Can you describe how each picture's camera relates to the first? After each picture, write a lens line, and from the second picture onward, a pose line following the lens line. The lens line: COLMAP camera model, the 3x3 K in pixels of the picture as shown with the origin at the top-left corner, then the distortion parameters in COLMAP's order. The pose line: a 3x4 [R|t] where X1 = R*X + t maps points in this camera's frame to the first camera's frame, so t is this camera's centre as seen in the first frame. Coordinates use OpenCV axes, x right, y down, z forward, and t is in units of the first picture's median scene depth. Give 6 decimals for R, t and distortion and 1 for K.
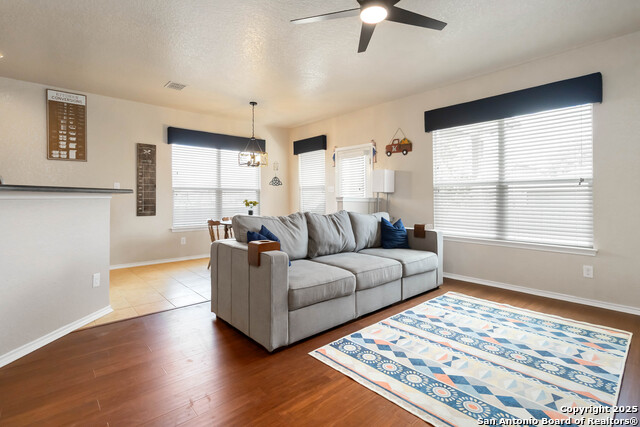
lens RADIAL K [[298.1, 0, 311.3], [0, 298.1, 199.2], [0, 0, 1]] dist [0.000265, -0.000043]
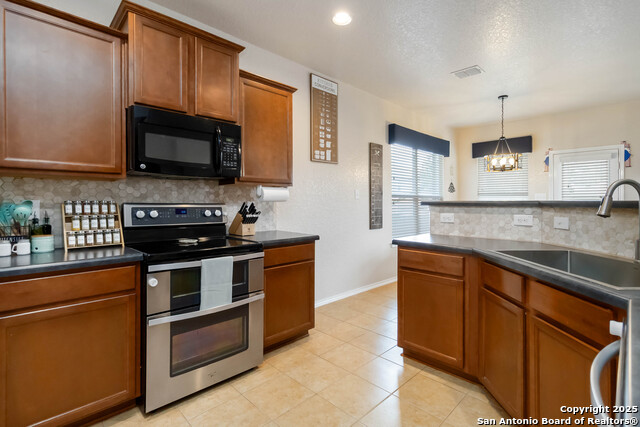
lens RADIAL K [[298.1, 0, 323.4], [0, 298.1, 206.5], [0, 0, 1]] dist [0.000265, -0.000043]
pose [[0.999323, -0.000504, 0.036776, -0.745125], [0.000200, 0.999966, 0.008272, -0.014637], [-0.036779, -0.008259, 0.999289, 0.163213]]
